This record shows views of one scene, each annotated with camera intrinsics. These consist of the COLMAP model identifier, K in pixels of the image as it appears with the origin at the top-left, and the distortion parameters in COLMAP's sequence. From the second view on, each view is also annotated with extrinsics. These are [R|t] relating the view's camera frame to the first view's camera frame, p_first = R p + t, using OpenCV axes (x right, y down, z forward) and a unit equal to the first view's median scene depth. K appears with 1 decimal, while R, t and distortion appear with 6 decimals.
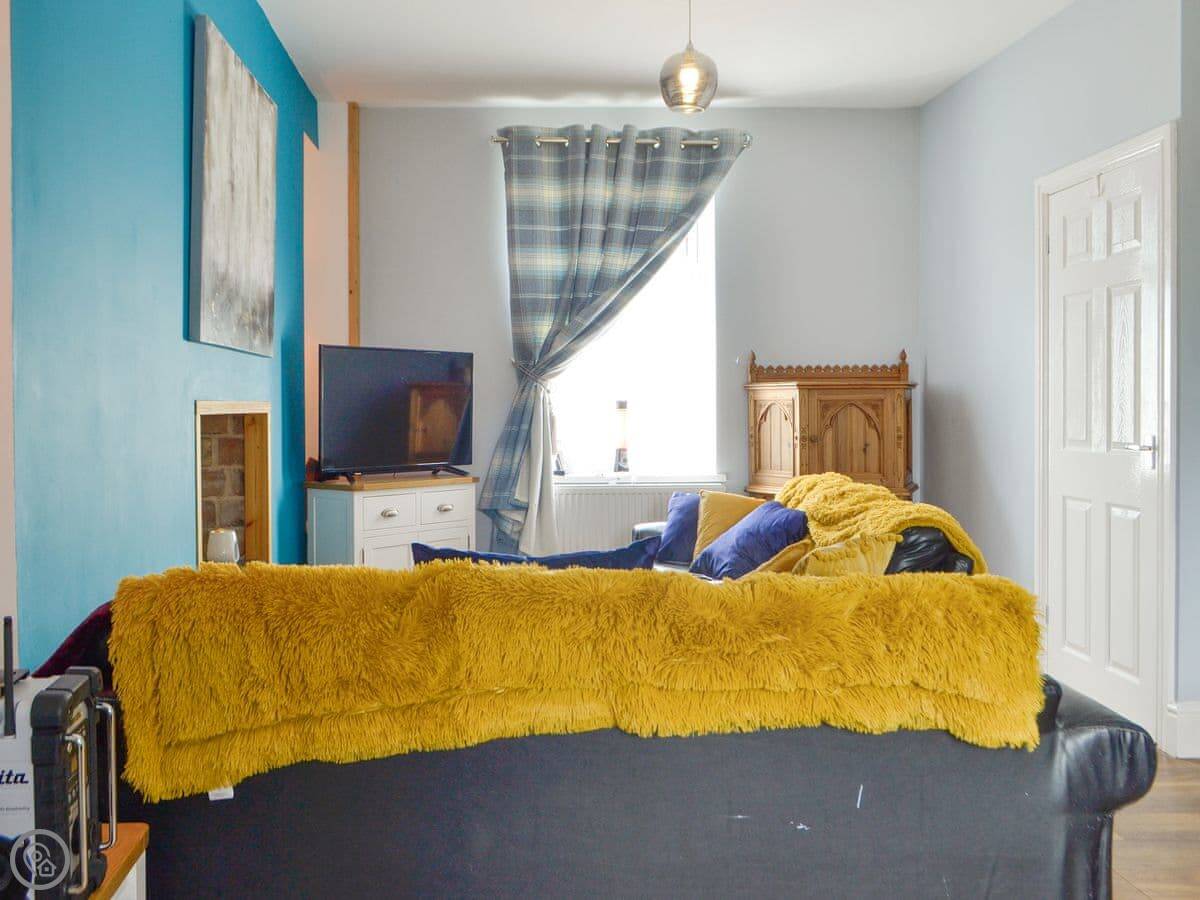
lens RADIAL K [[1074.8, 0, 597.2], [0, 1074.8, 420.8], [0, 0, 1]] dist [-0.006992, -0.007525]
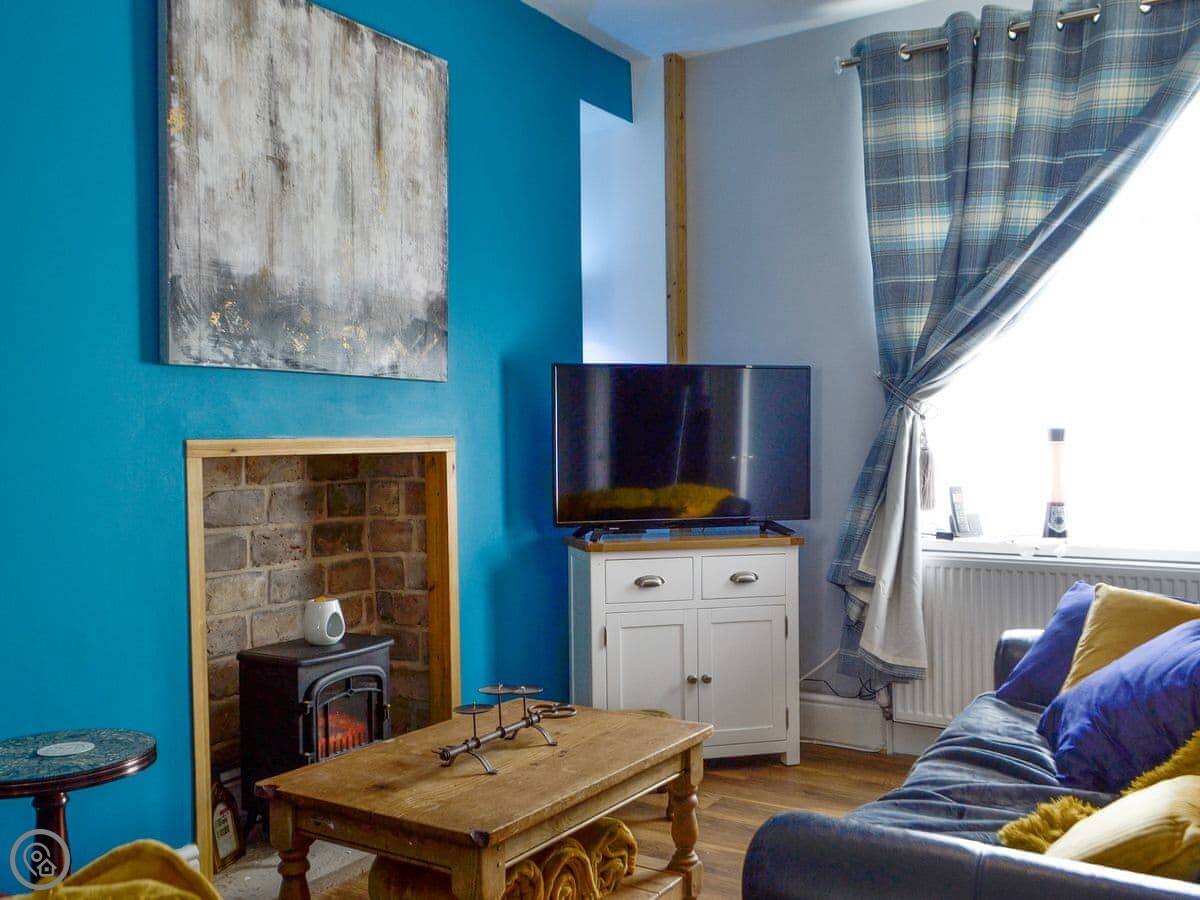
lens RADIAL K [[1057.7, 0, 601.6], [0, 1057.7, 460.9], [0, 0, 1]] dist [0.007271, 0.008486]
pose [[0.801010, 0.011107, -0.598547, 0.198197], [-0.000499, 0.999840, 0.017886, -0.011279], [0.598650, -0.014028, 0.800888, 0.338300]]
